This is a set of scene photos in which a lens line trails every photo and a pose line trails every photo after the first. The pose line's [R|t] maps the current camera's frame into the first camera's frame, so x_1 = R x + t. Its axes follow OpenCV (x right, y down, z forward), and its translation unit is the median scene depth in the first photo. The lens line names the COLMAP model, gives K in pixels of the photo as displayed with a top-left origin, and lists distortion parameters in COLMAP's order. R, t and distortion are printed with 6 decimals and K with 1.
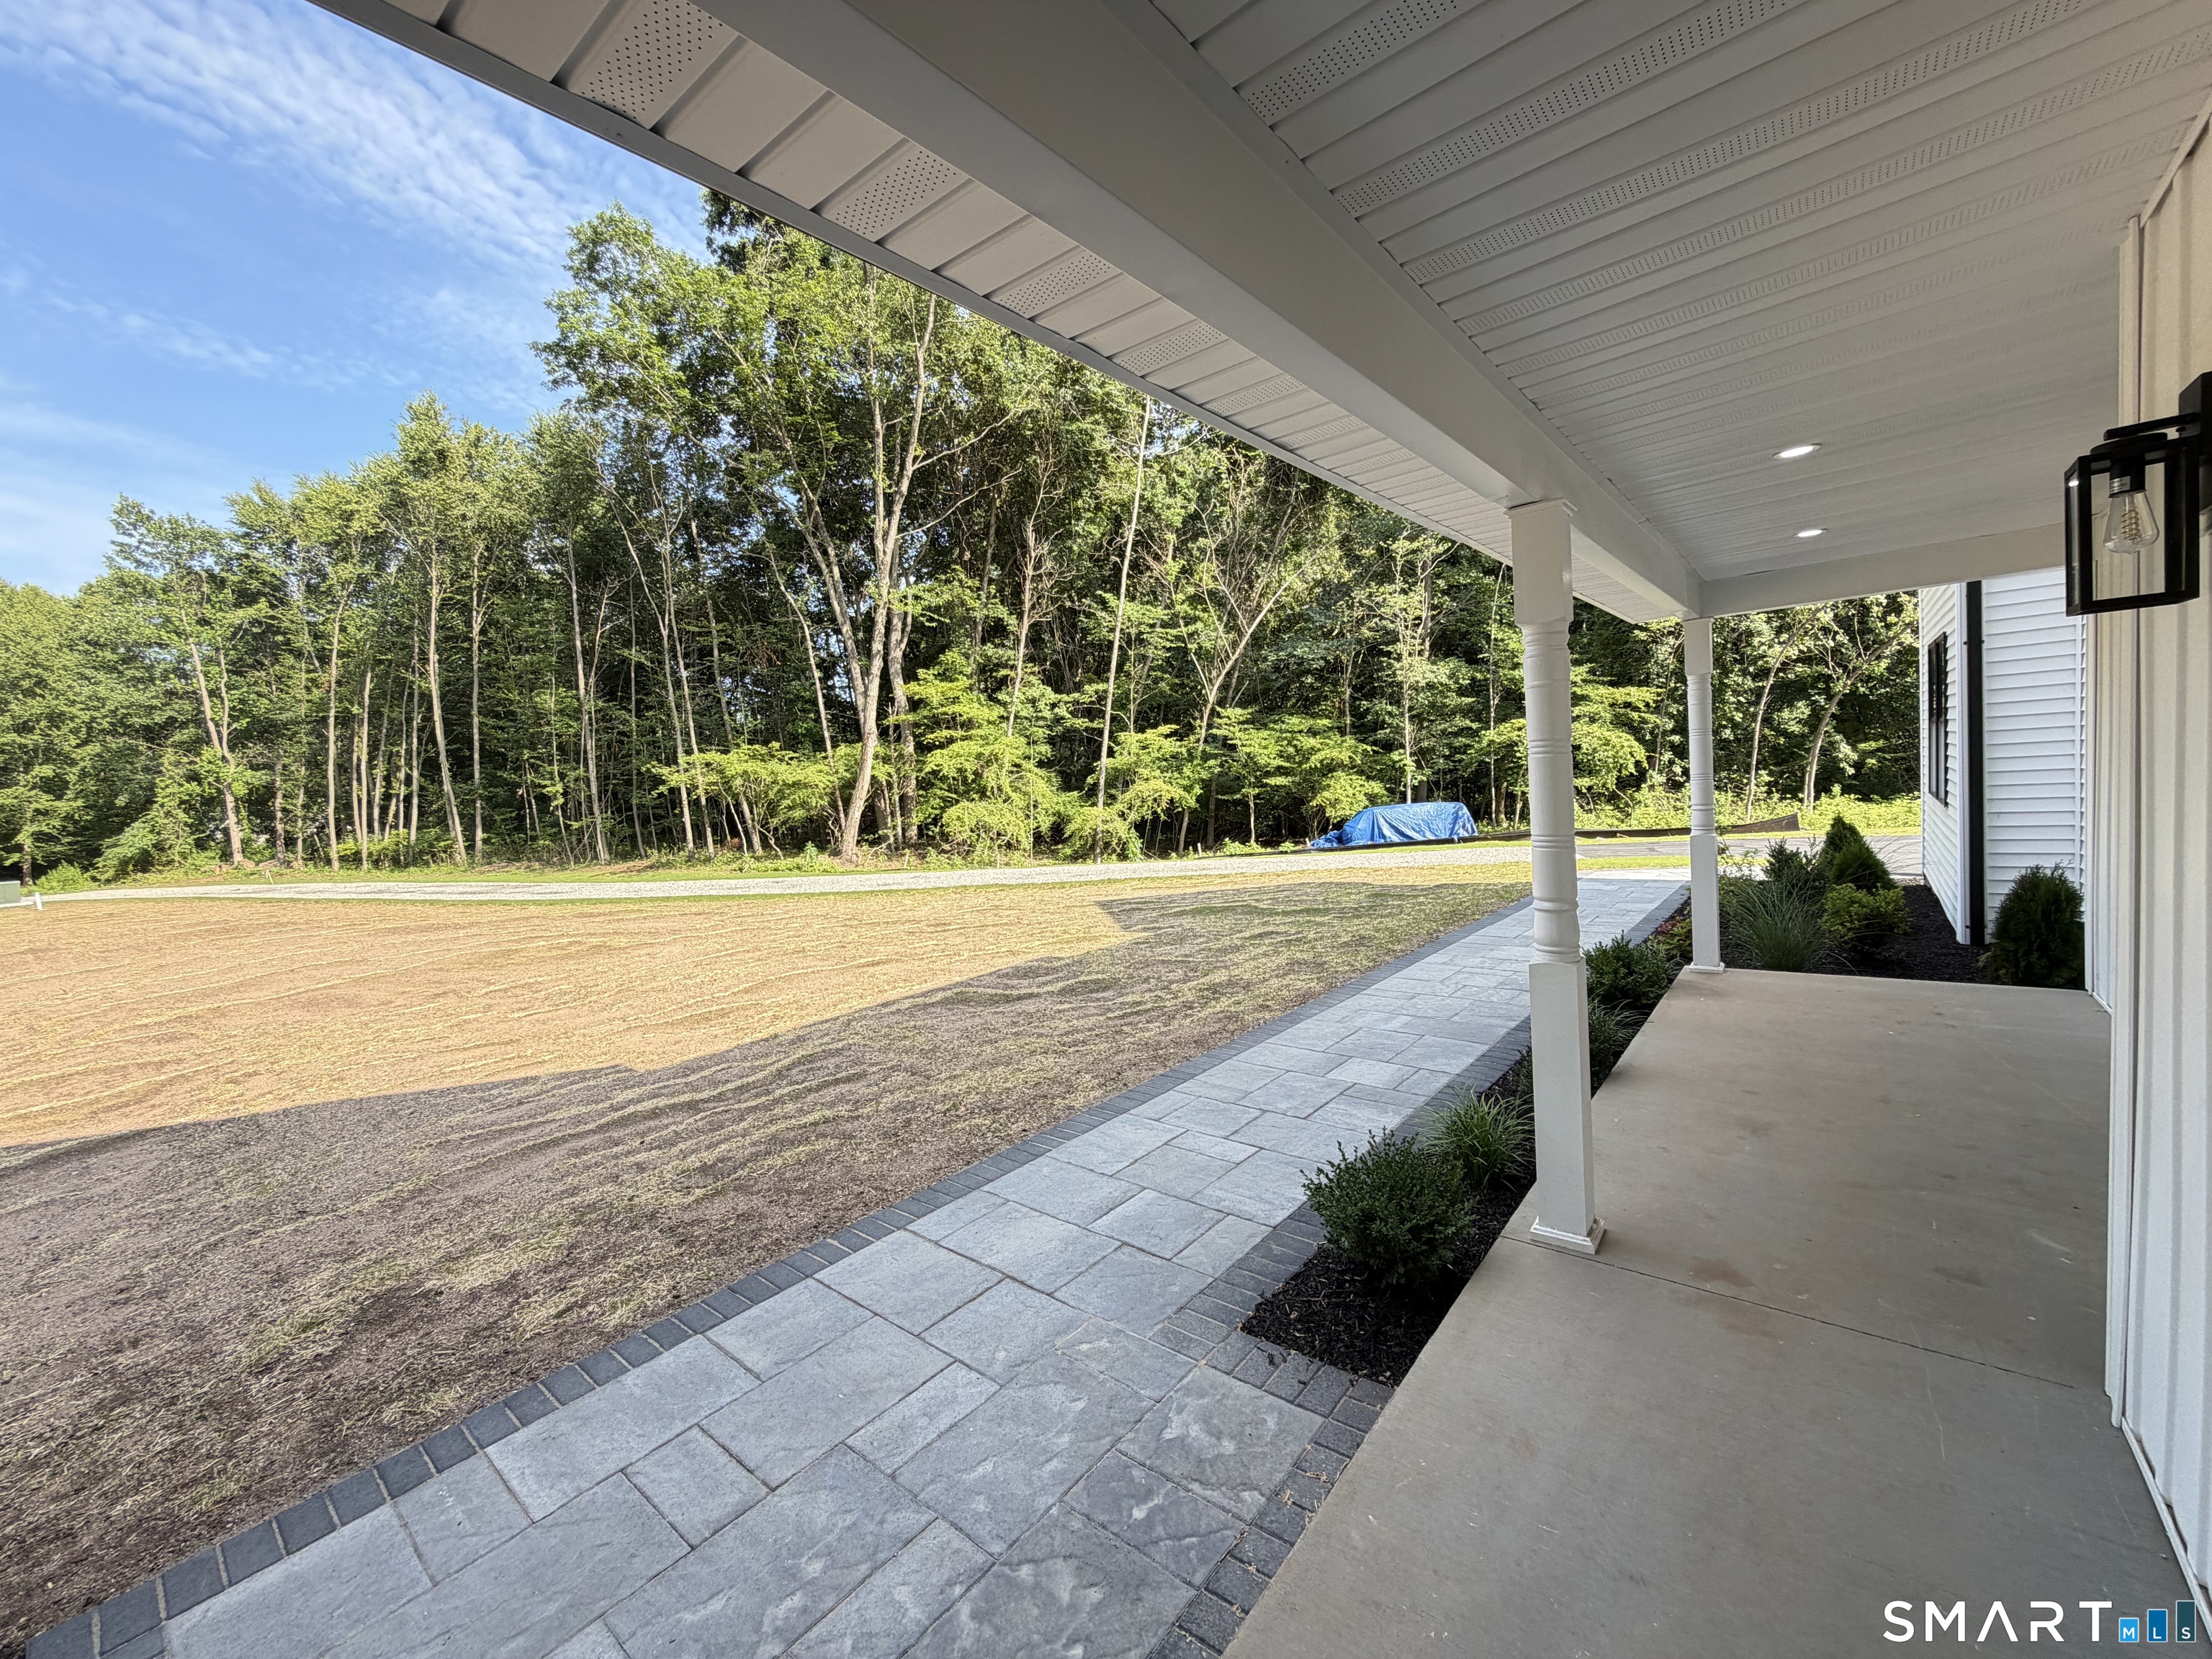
lens RADIAL K [[888.3, 0, 1104.2], [0, 888.3, 835.1], [0, 0, 1]] dist [-0.002133, 0.001011]
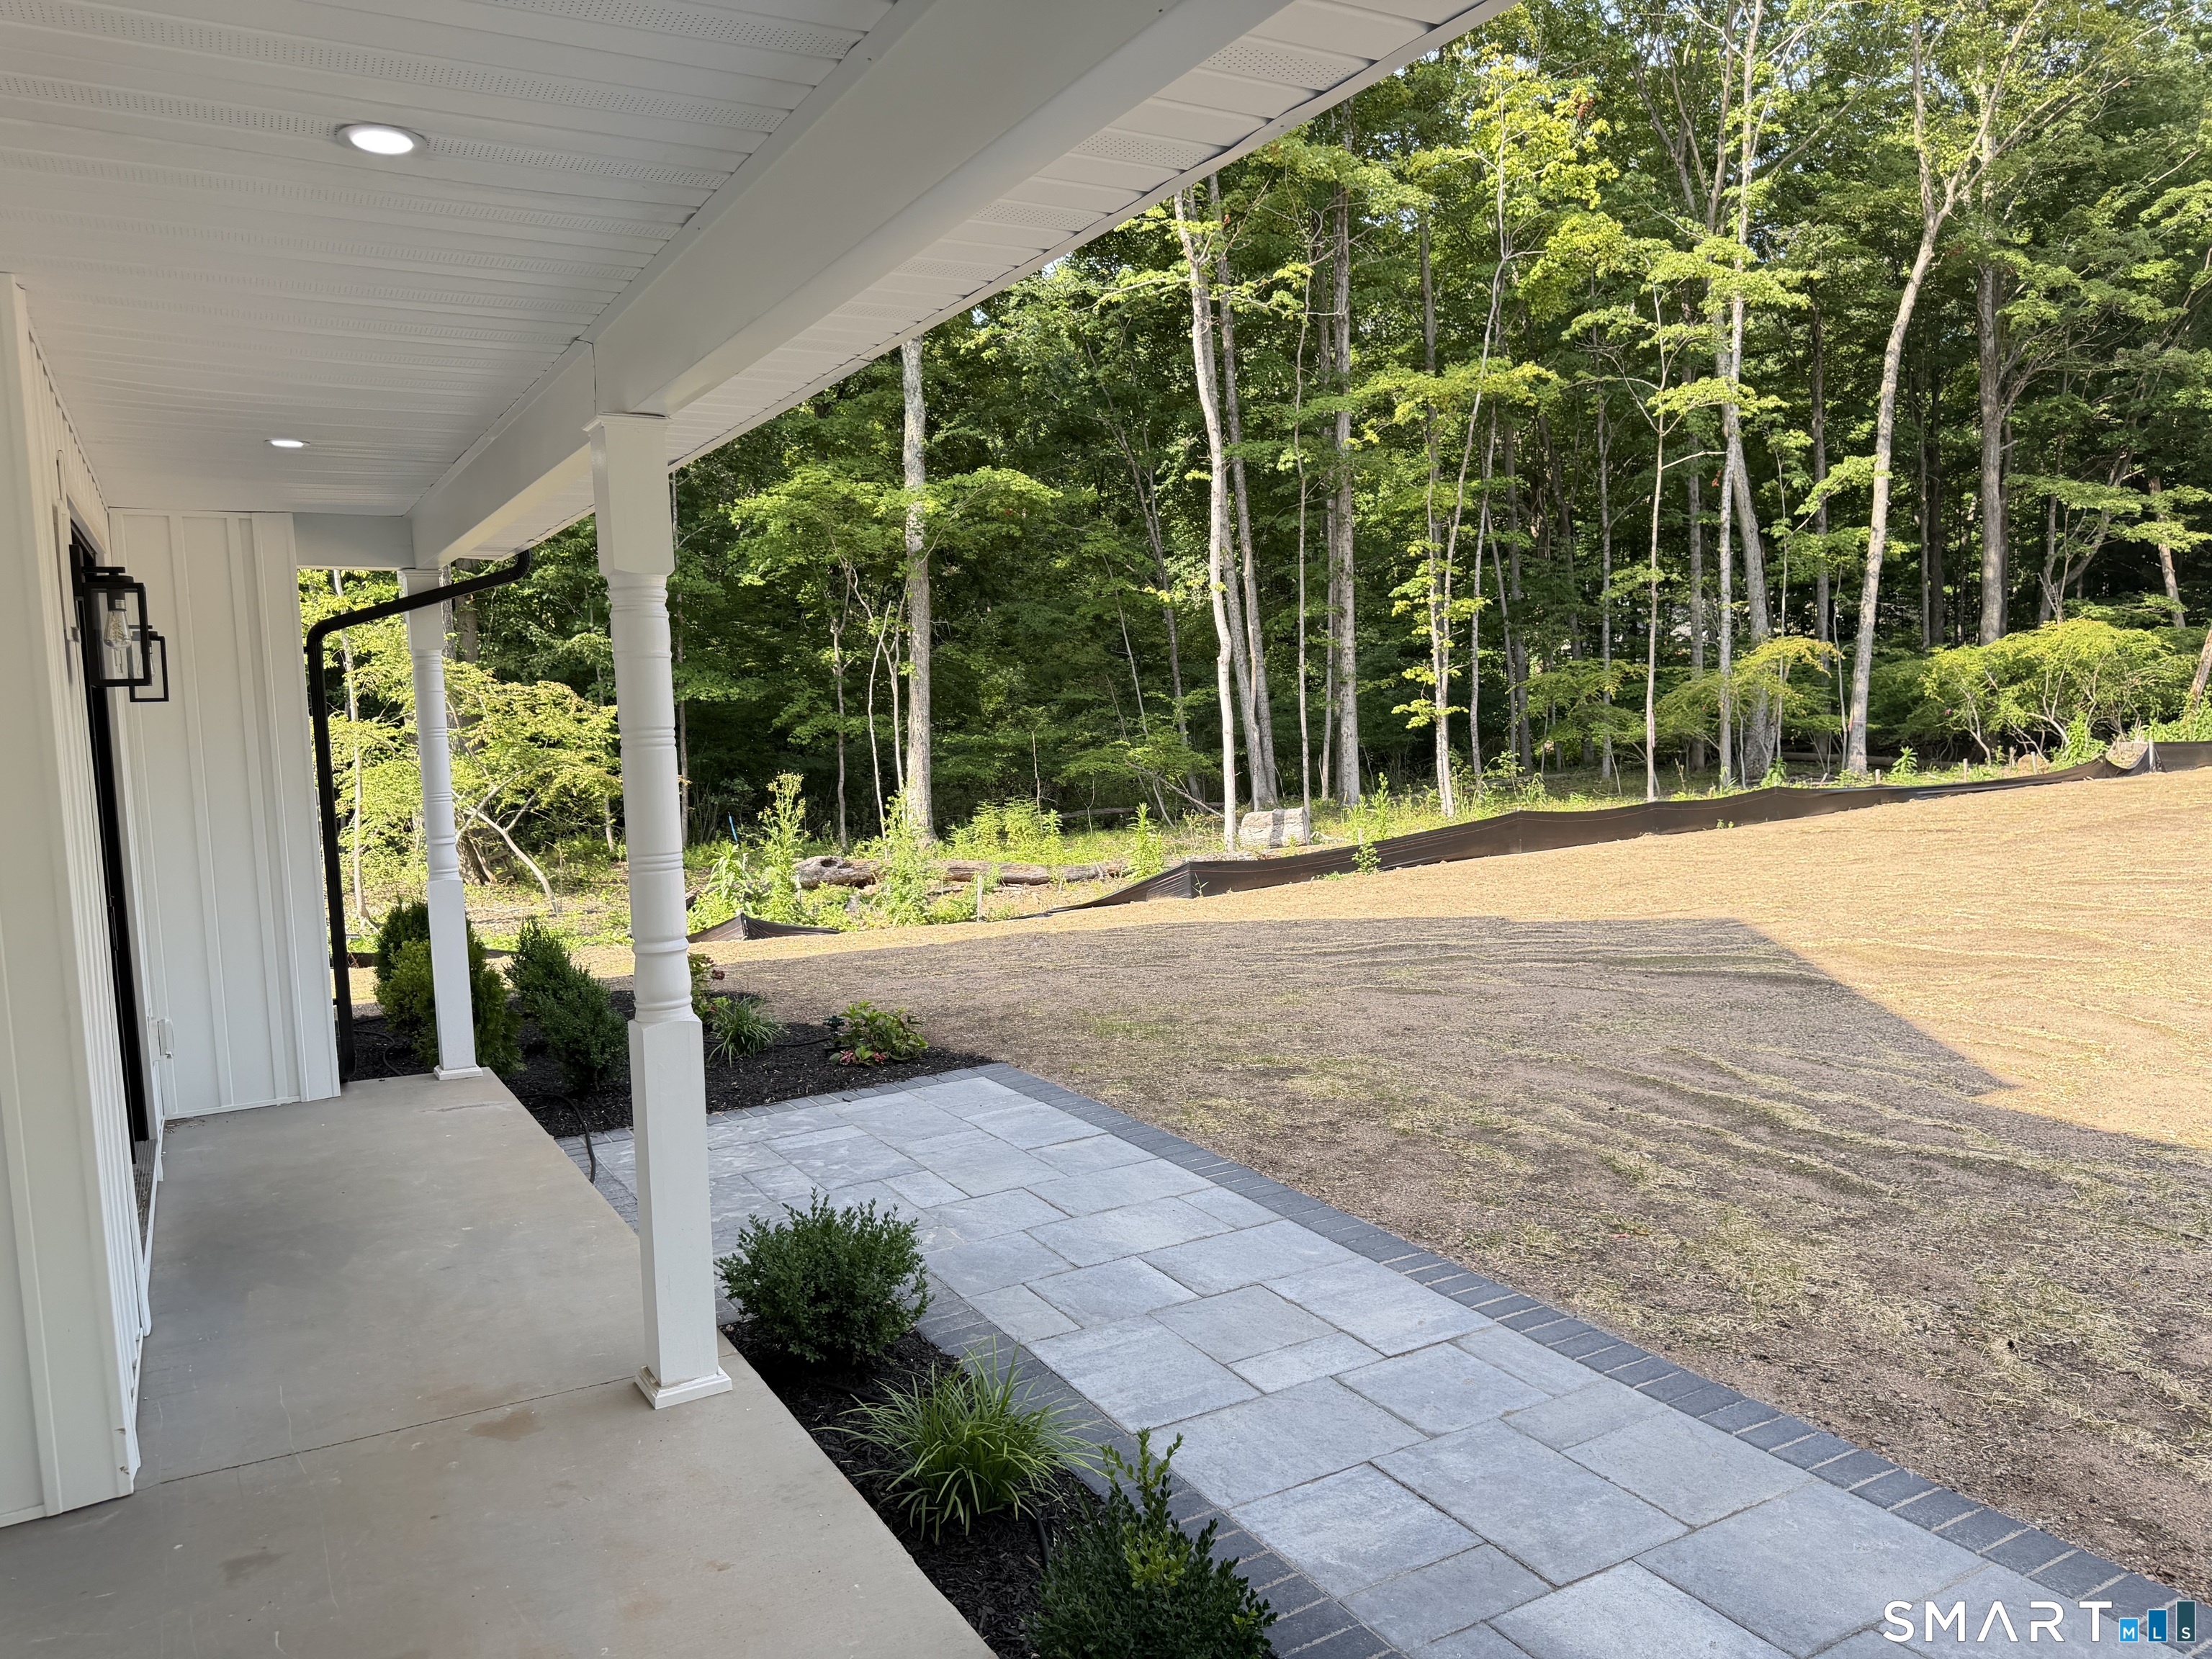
lens RADIAL K [[1551.0, 0, 1091.5], [0, 1551.0, 832.2], [0, 0, 1]] dist [0.030401, -0.015716]
pose [[-0.349600, 0.161409, -0.922890, 0.176315], [-0.009128, 0.984414, 0.175628, -0.027990], [0.936854, 0.069824, -0.342678, 0.198934]]
